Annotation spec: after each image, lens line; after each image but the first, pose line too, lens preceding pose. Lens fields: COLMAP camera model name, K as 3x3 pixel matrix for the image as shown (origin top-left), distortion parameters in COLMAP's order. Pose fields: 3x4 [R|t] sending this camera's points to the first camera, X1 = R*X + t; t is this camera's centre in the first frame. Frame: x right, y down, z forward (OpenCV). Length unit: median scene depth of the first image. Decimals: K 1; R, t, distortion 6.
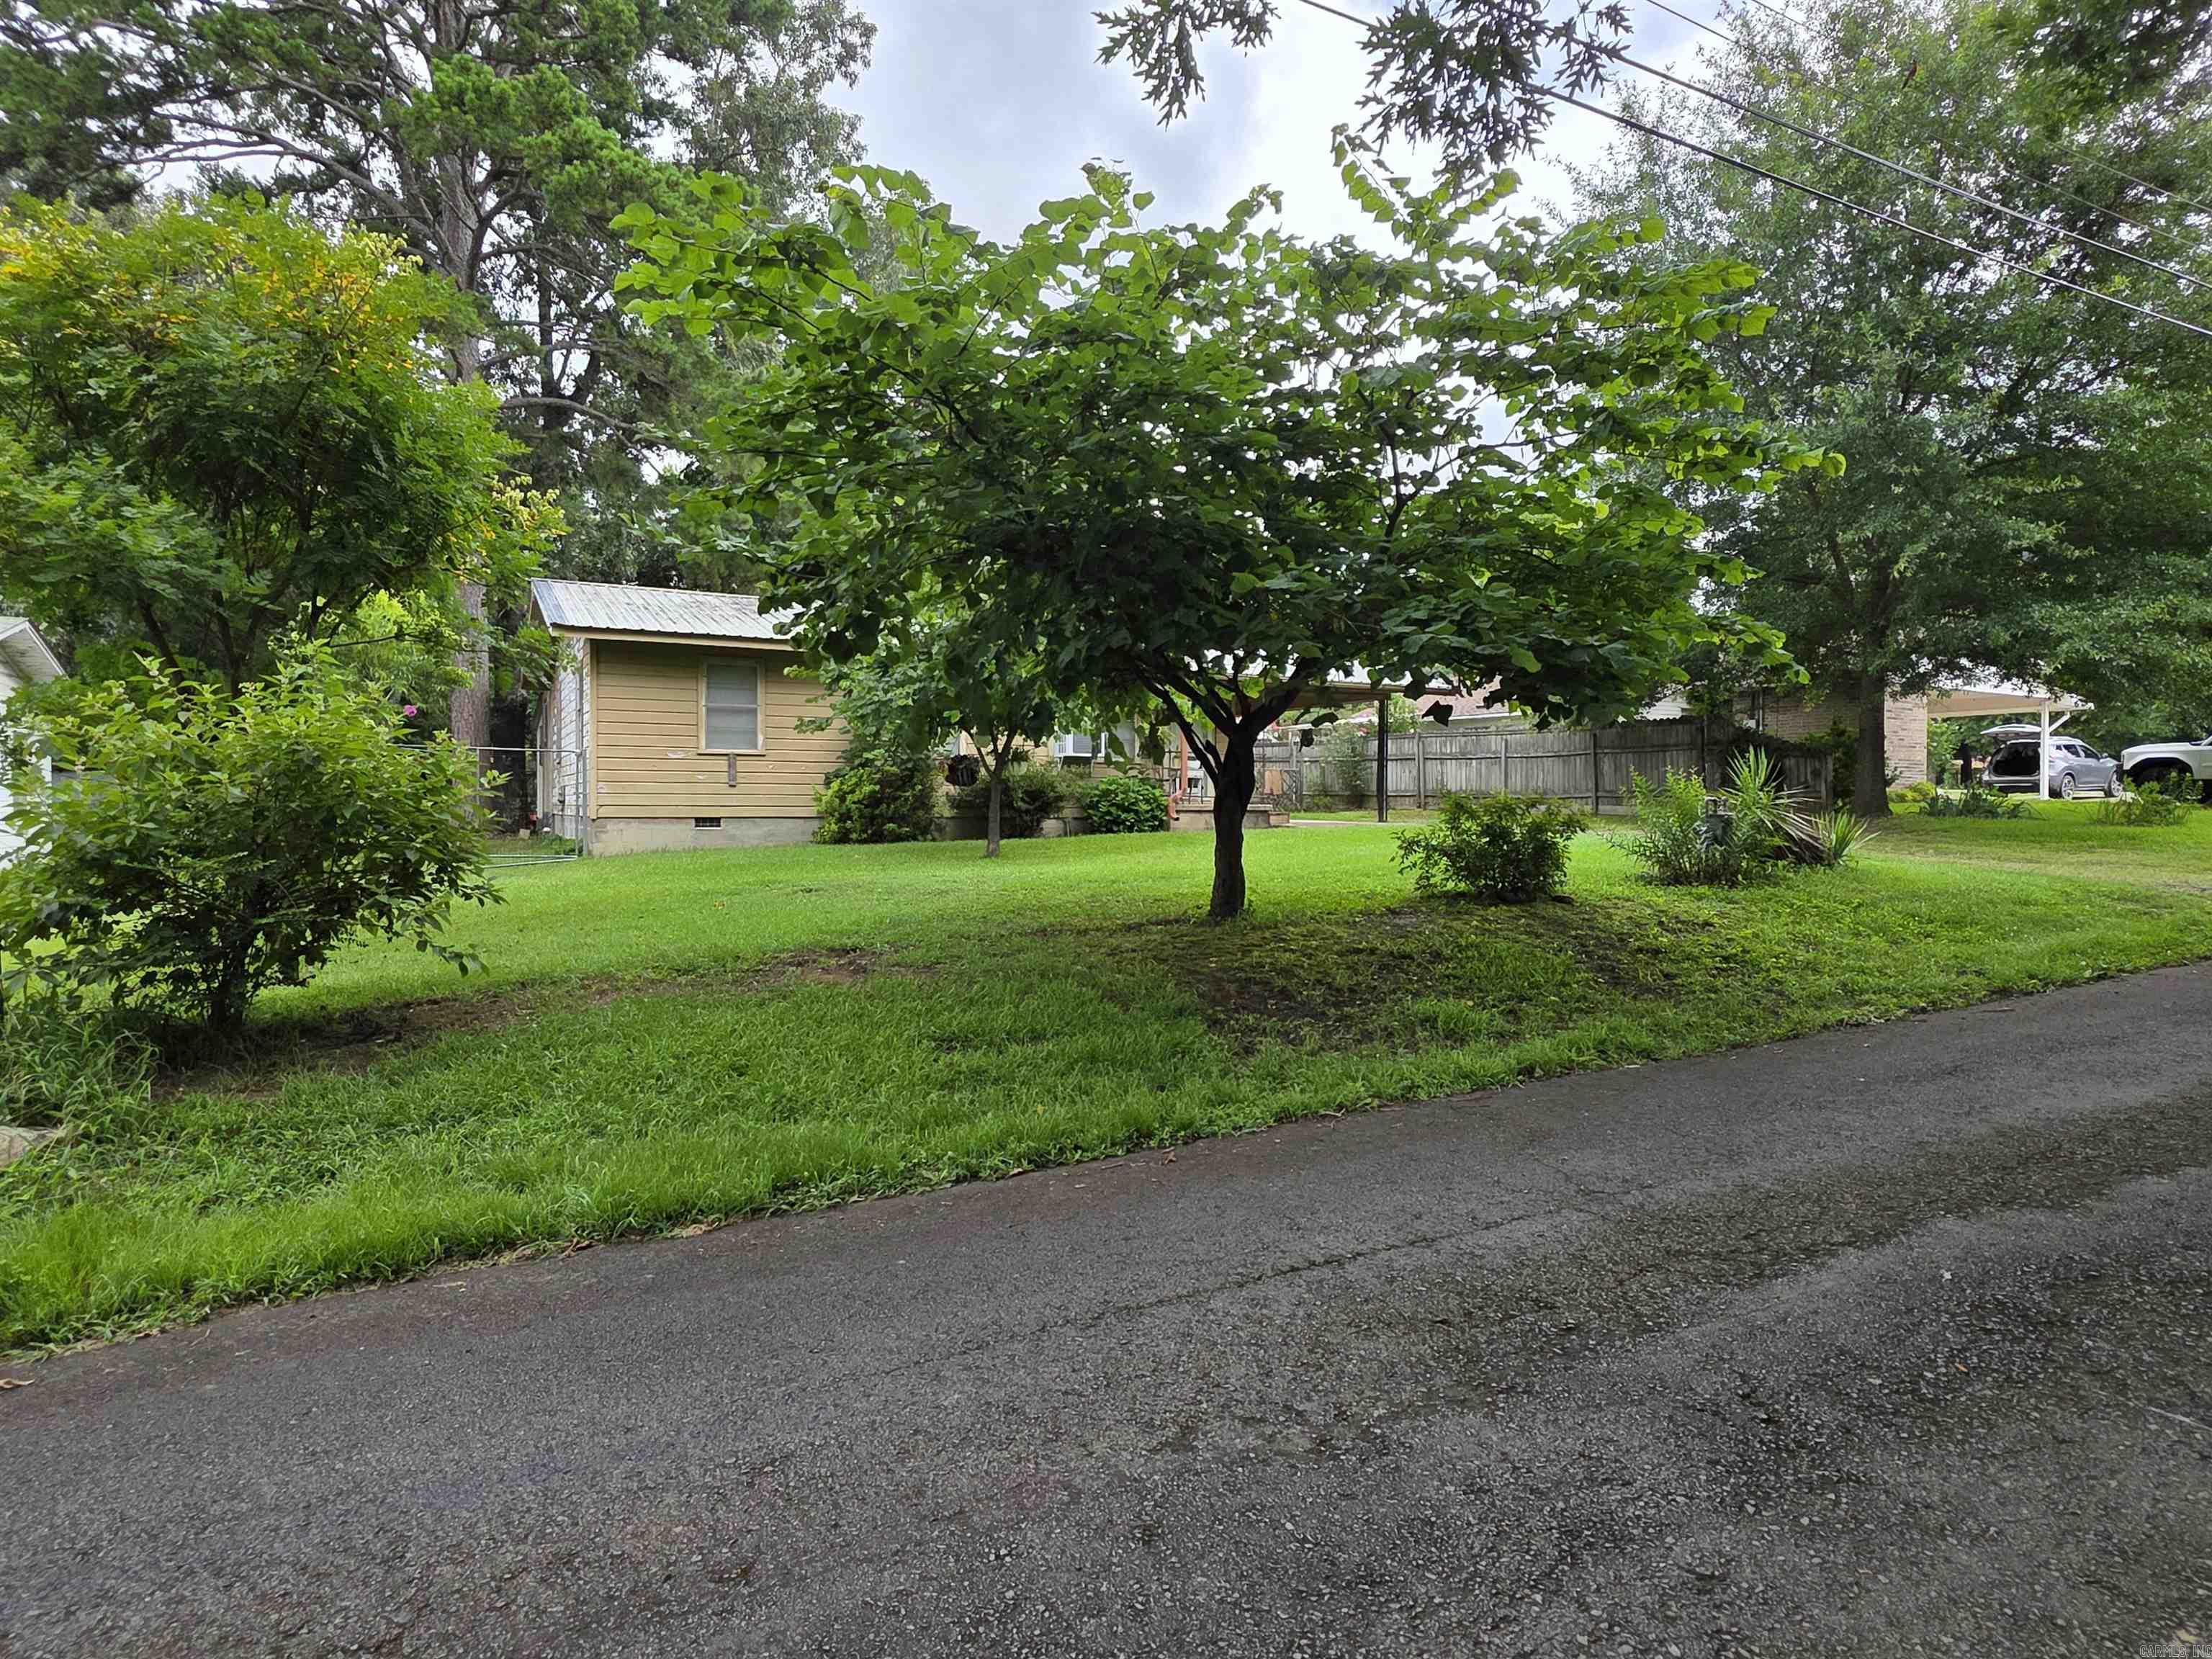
lens RADIAL K [[1228.4, 0, 1106.5], [0, 1228.4, 826.8], [0, 0, 1]] dist [0.004754, 0.002499]
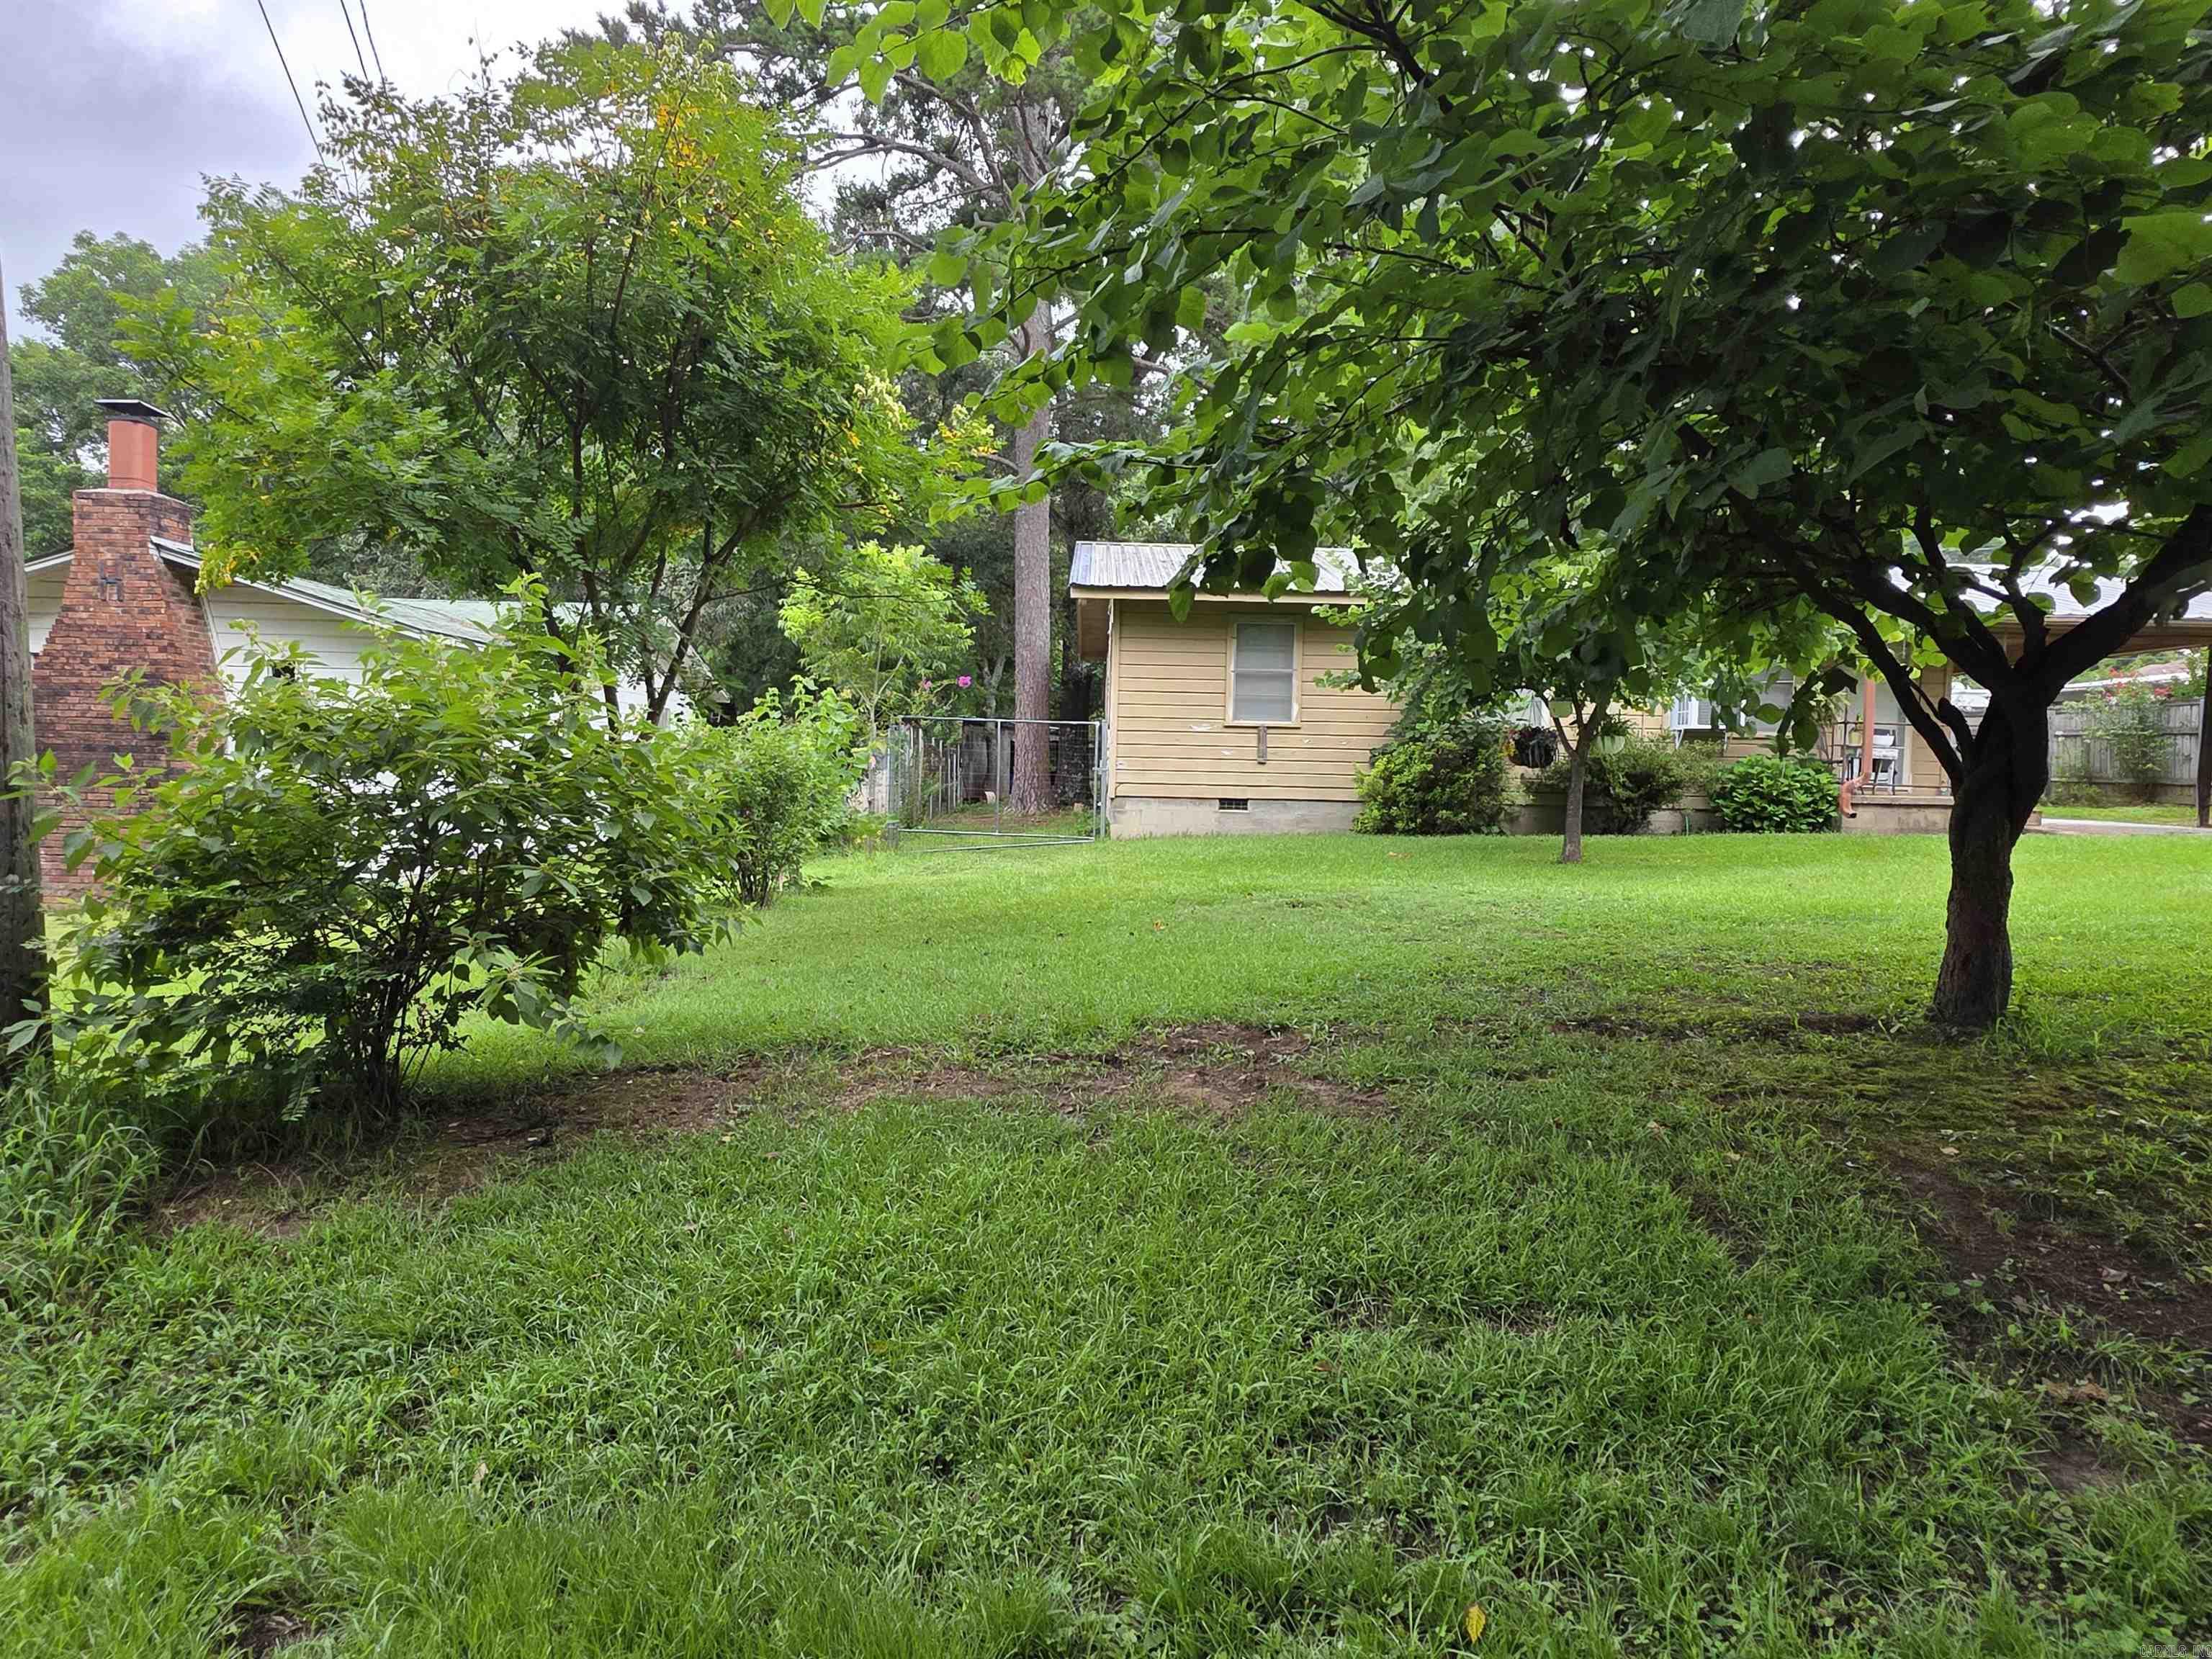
lens RADIAL K [[1228.4, 0, 1114.6], [0, 1228.4, 840.2], [0, 0, 1]] dist [0.004754, 0.002499]
pose [[0.887948, 0.041726, -0.458048, 0.004042], [-0.026681, 0.998872, 0.039269, -0.009861], [0.459170, -0.022648, 0.888060, 0.173191]]
